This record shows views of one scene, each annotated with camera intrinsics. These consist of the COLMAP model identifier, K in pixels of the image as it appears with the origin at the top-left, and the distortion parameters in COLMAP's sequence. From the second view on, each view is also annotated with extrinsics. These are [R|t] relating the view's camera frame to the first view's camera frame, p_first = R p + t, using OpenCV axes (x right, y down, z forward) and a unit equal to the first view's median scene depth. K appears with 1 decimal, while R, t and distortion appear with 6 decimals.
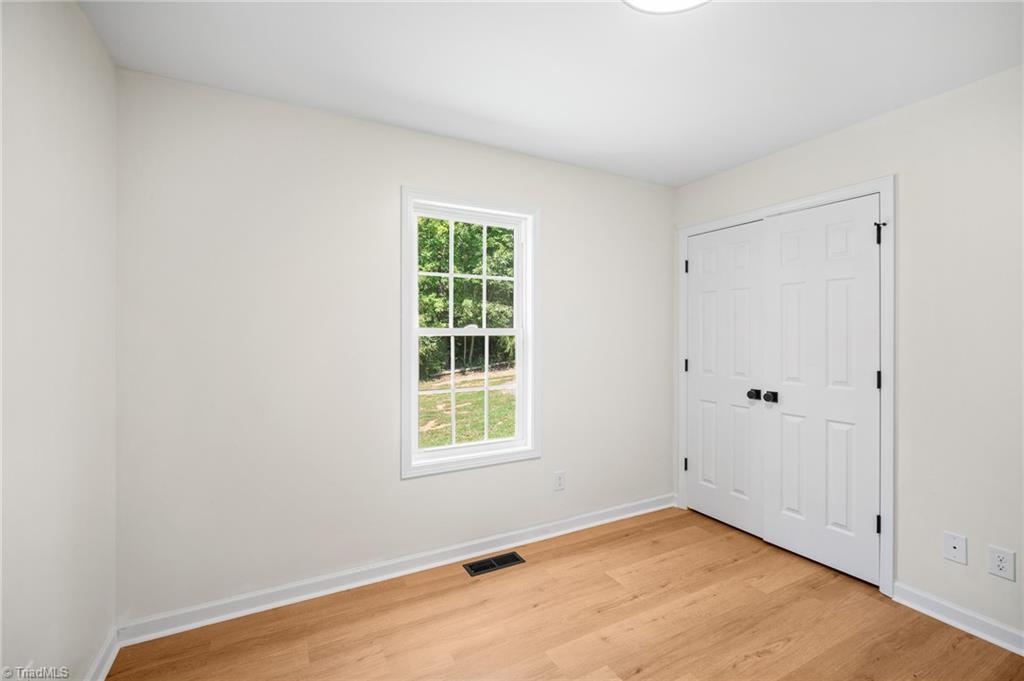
lens RADIAL K [[449.7, 0, 515.2], [0, 449.7, 333.1], [0, 0, 1]] dist [-0.005645, 0.000659]
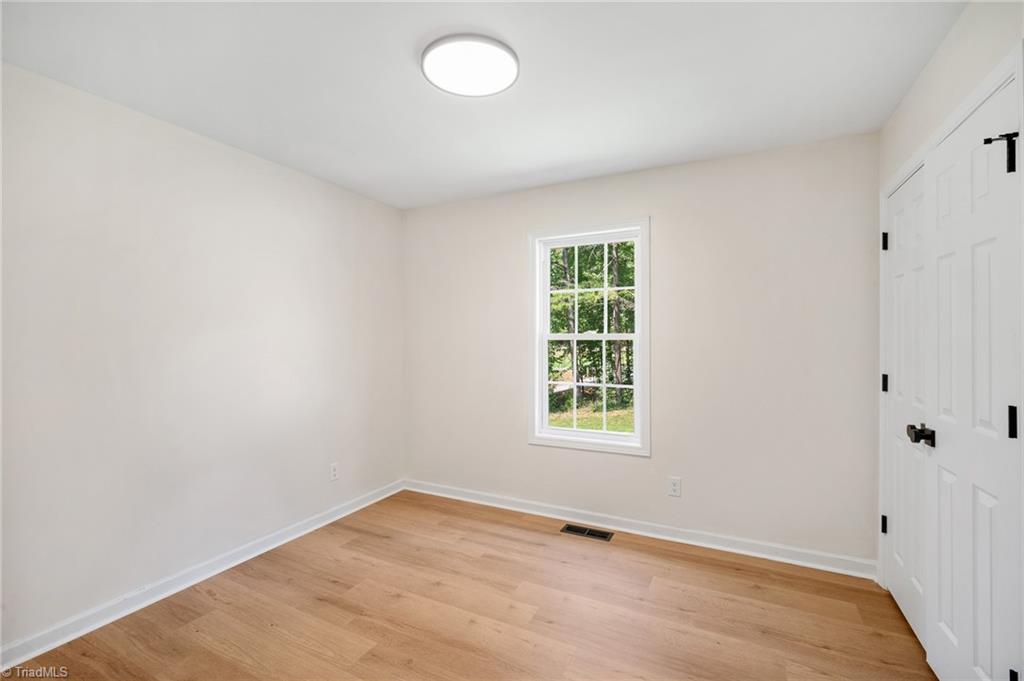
lens RADIAL K [[449.7, 0, 509.8], [0, 449.7, 342.2], [0, 0, 1]] dist [-0.005645, 0.000659]
pose [[0.559726, 0.004715, -0.828665, 0.785402], [0.006021, 0.999934, 0.009756, -0.000986], [0.828656, -0.010450, 0.559660, 0.165878]]
